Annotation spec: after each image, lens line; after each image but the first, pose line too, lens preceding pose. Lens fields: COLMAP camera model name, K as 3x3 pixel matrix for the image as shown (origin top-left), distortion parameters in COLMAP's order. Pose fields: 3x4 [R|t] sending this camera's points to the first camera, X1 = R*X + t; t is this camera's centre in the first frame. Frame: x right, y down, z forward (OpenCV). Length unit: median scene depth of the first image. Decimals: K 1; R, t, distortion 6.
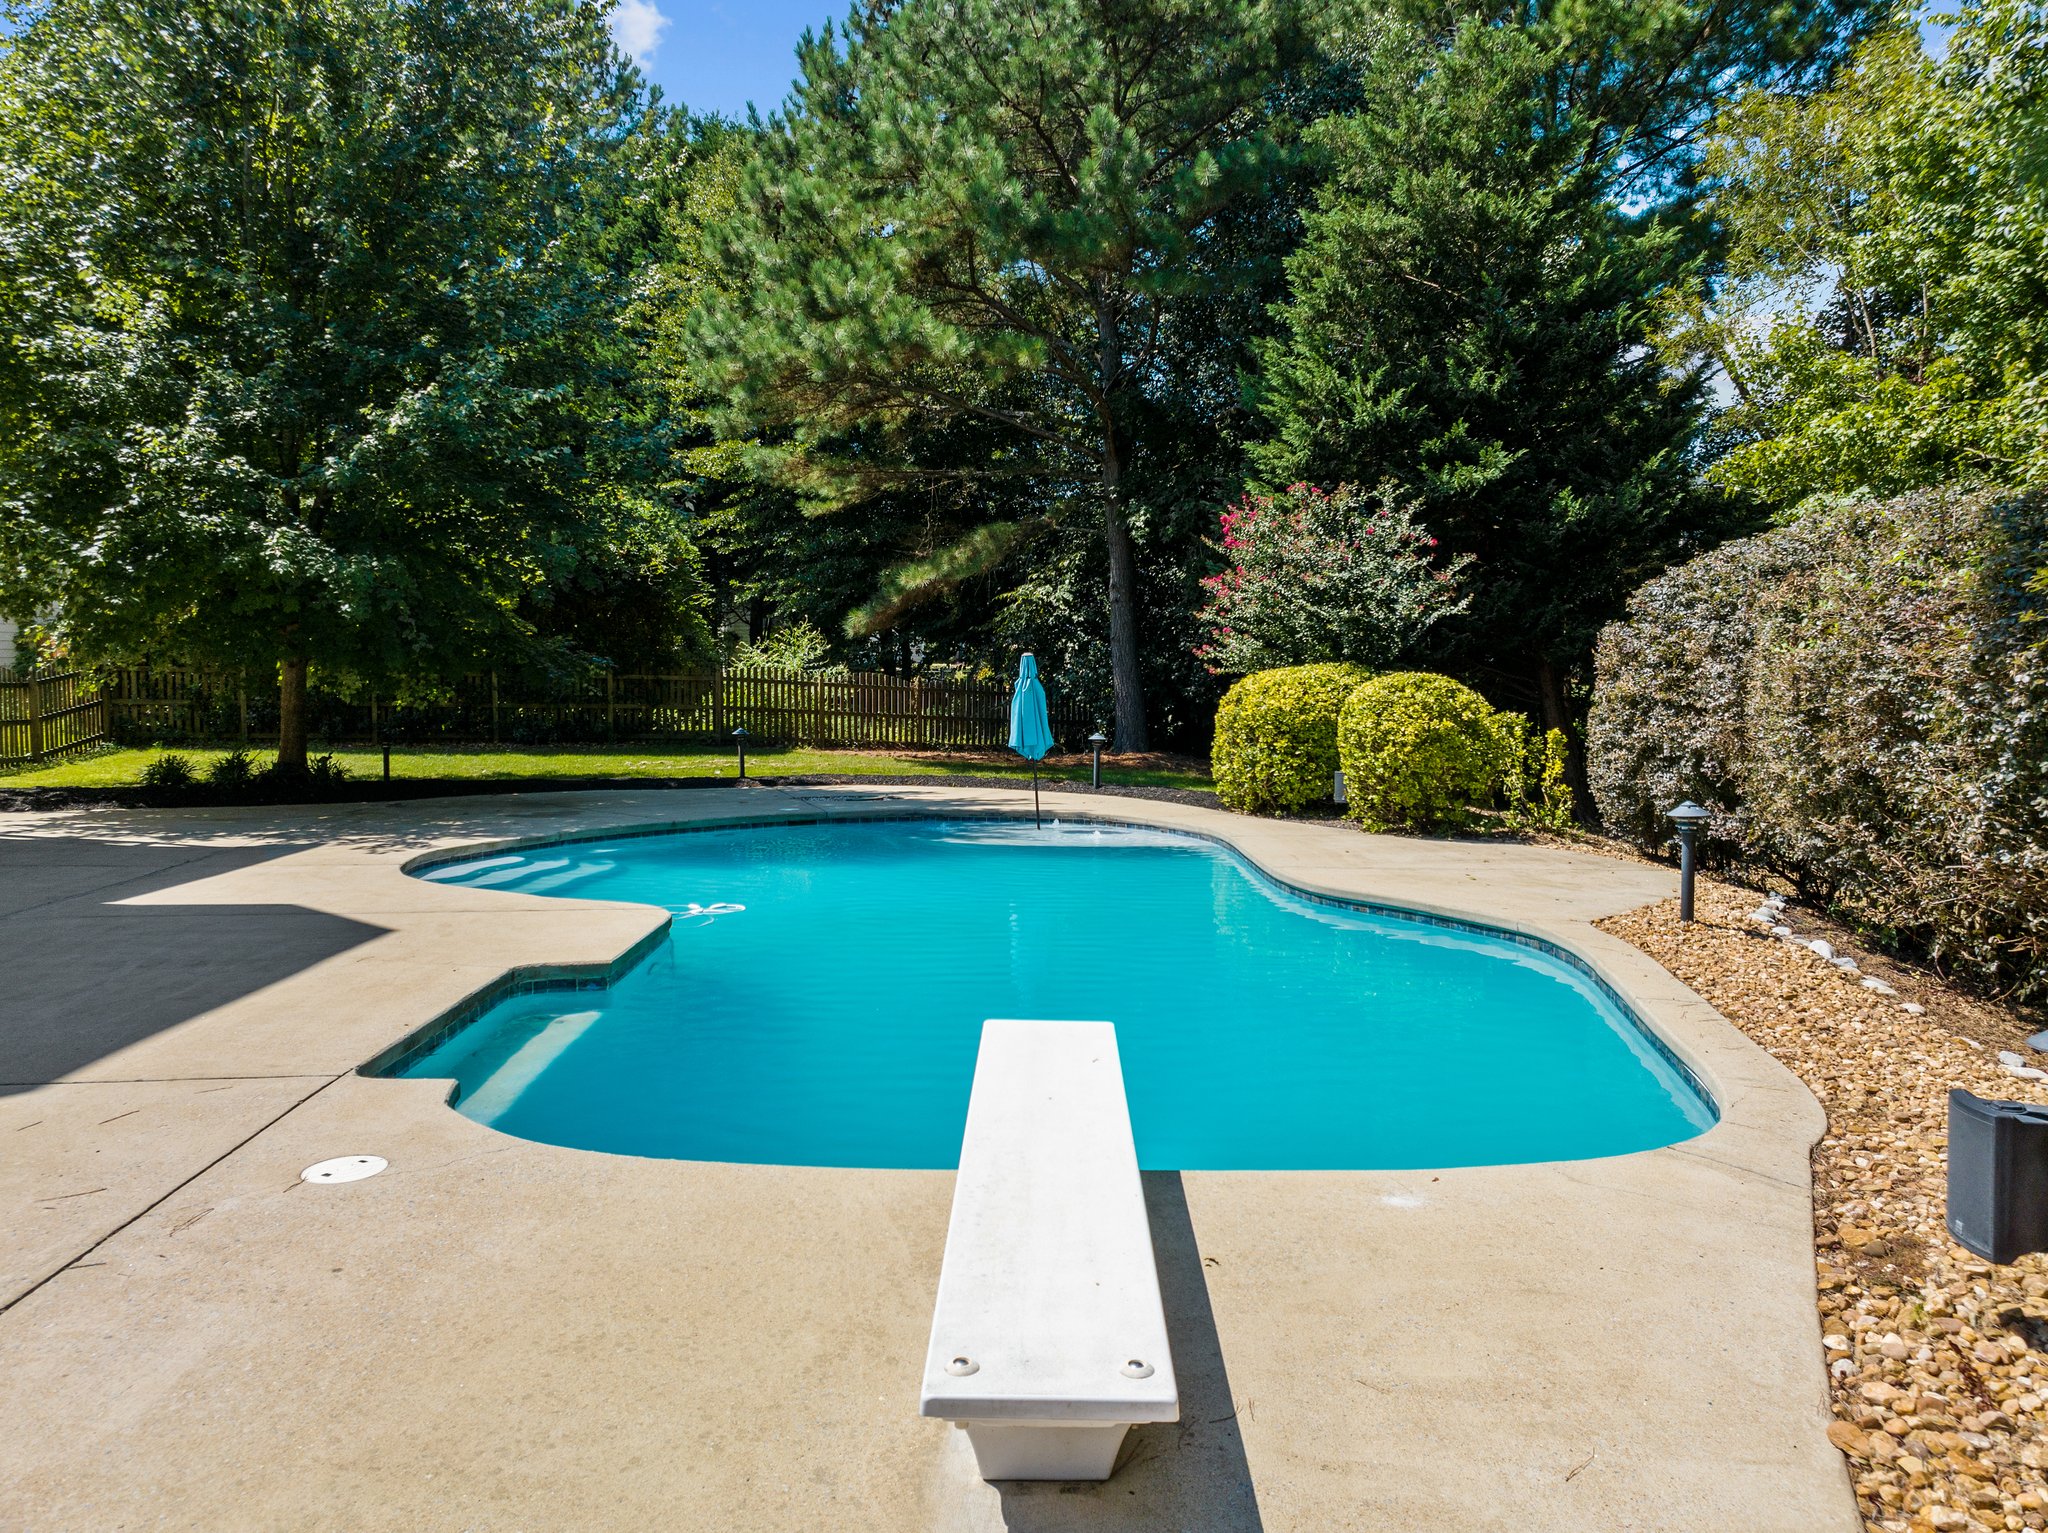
lens RADIAL K [[1439.5, 0, 1030.9], [0, 1439.5, 762.0], [0, 0, 1]] dist [-0.038397, -0.005158]
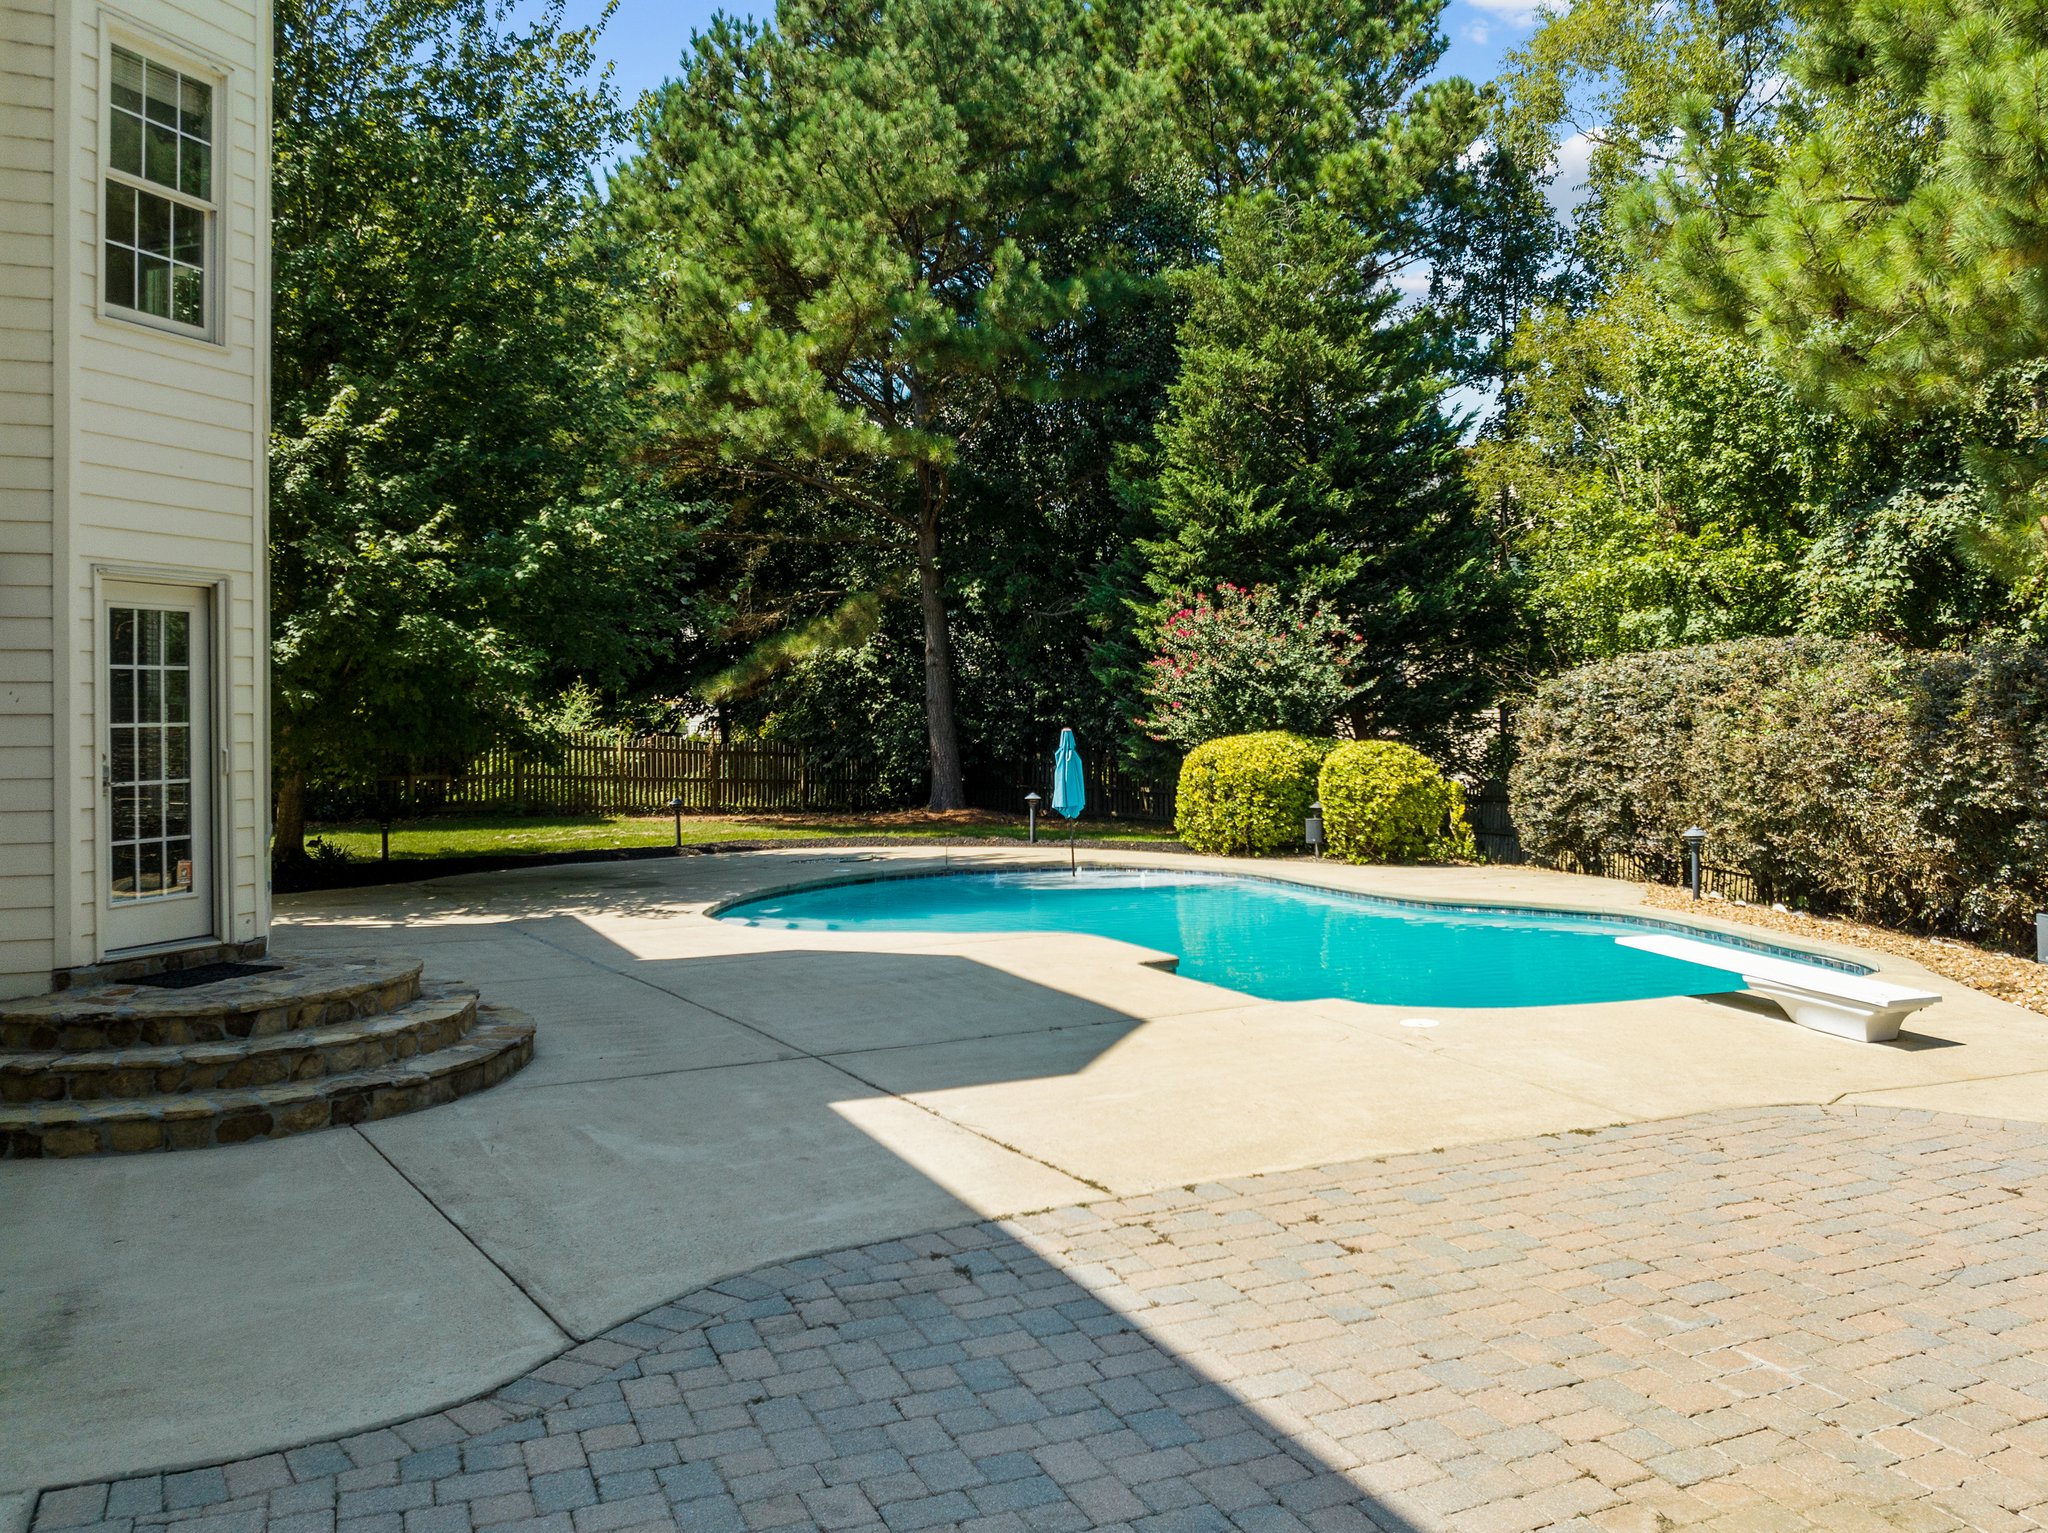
lens RADIAL K [[1639.3, 0, 1119.6], [0, 1639.3, 699.7], [0, 0, 1]] dist [-0.011416, -0.057354]
pose [[0.929711, -0.008681, 0.368187, -0.410167], [0.034325, 0.997413, -0.063155, -0.010748], [-0.366686, 0.071354, 0.927604, -0.251884]]
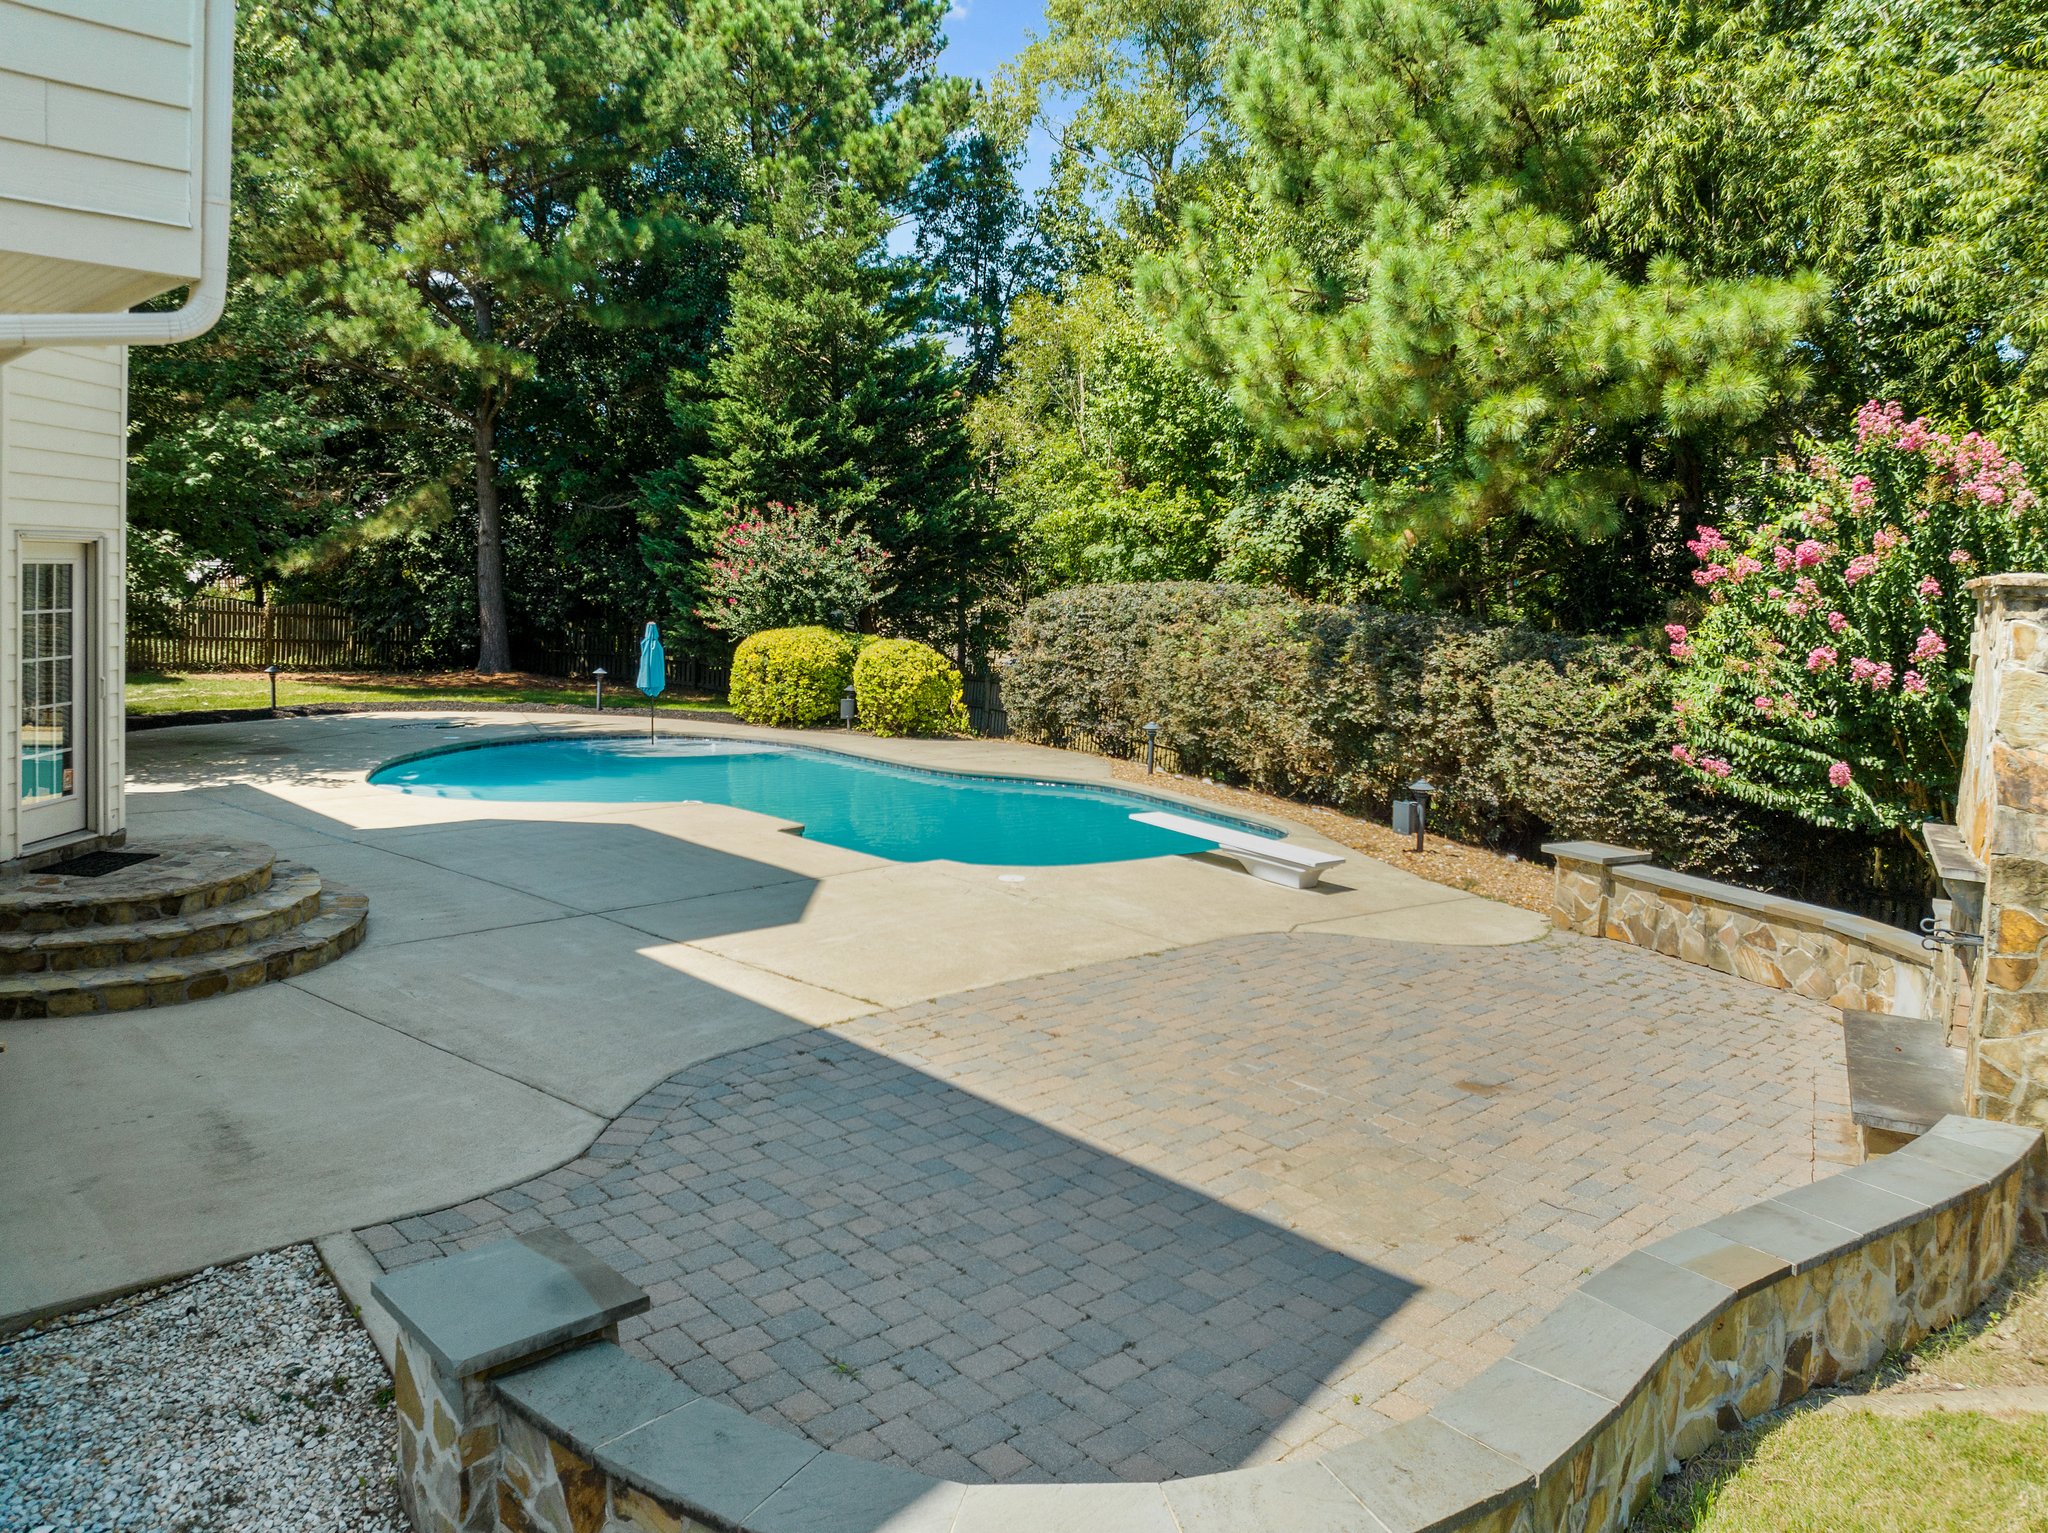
lens RADIAL K [[1440.7, 0, 1017.4], [0, 1440.7, 651.6], [0, 0, 1]] dist [-0.028980, -0.003490]
pose [[0.780106, -0.007225, 0.625606, -0.547275], [0.004337, 0.999972, 0.006140, -0.047679], [-0.625633, -0.002076, 0.780115, -0.314929]]
